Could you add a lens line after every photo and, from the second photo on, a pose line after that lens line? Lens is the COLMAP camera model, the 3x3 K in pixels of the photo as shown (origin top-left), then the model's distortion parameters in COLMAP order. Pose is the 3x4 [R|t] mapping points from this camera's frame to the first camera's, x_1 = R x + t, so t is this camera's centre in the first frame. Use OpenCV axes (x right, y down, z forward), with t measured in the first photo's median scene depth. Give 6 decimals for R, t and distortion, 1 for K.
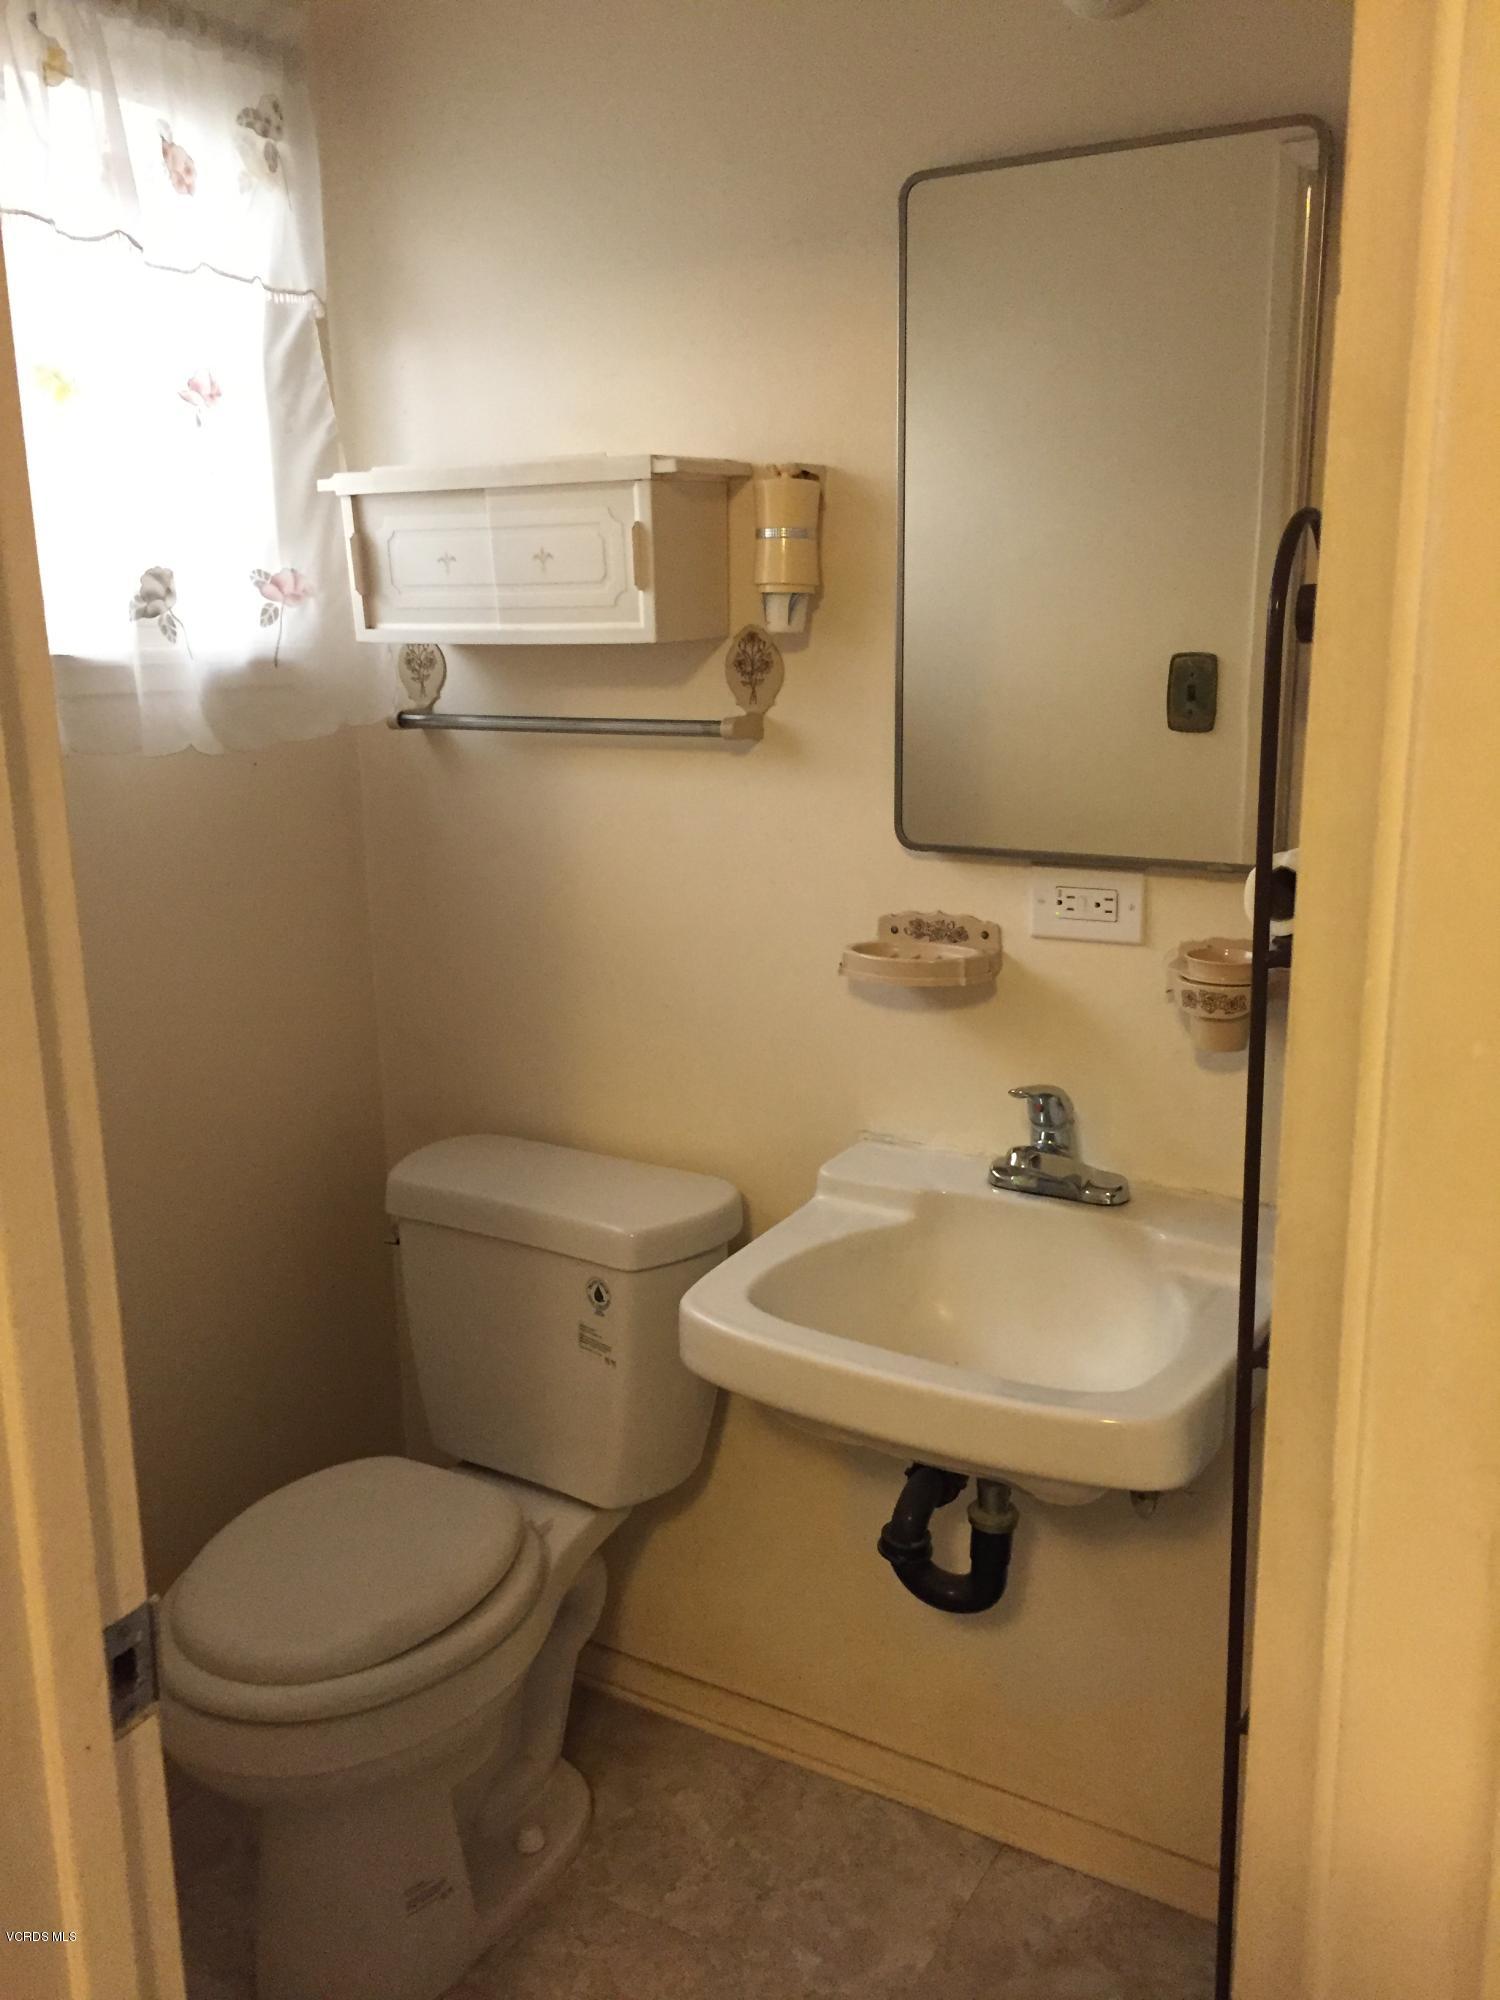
lens RADIAL K [[1696.0, 0, 744.4], [0, 1696.0, 1000.1], [0, 0, 1]] dist [0.076413, -0.077813]
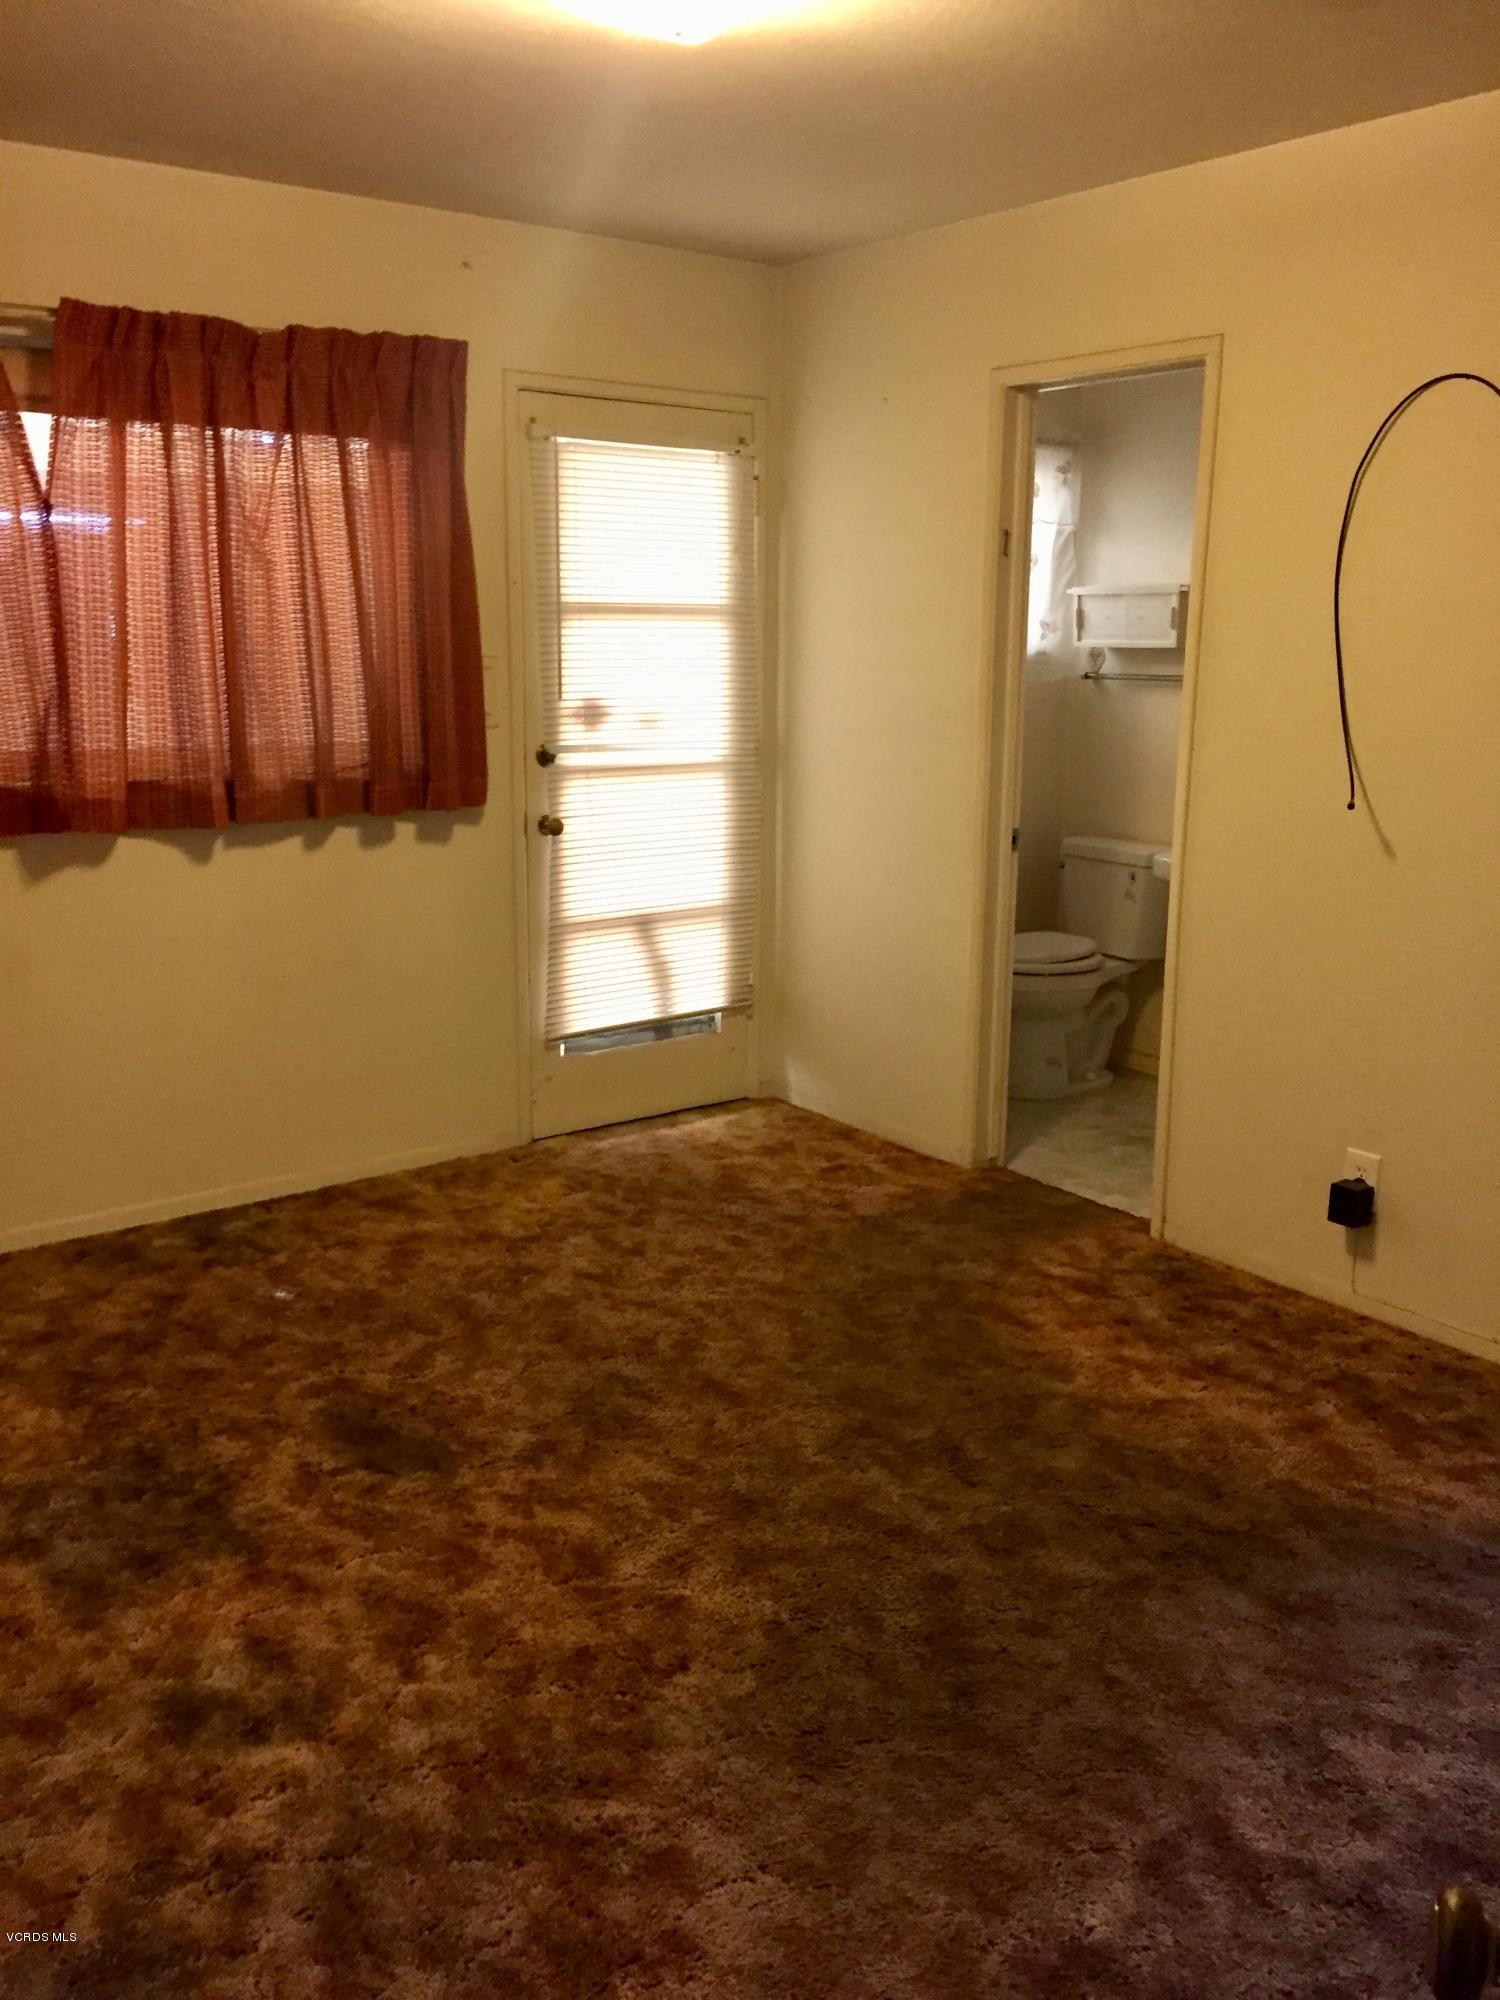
lens RADIAL K [[1696.0, 0, 744.4], [0, 1696.0, 1000.1], [0, 0, 1]] dist [0.076413, -0.077813]
pose [[0.924283, 0.101814, -0.367879, 0.367450], [-0.105731, 0.994349, 0.009550, 0.403064], [0.366772, 0.030069, 0.929825, -1.807105]]
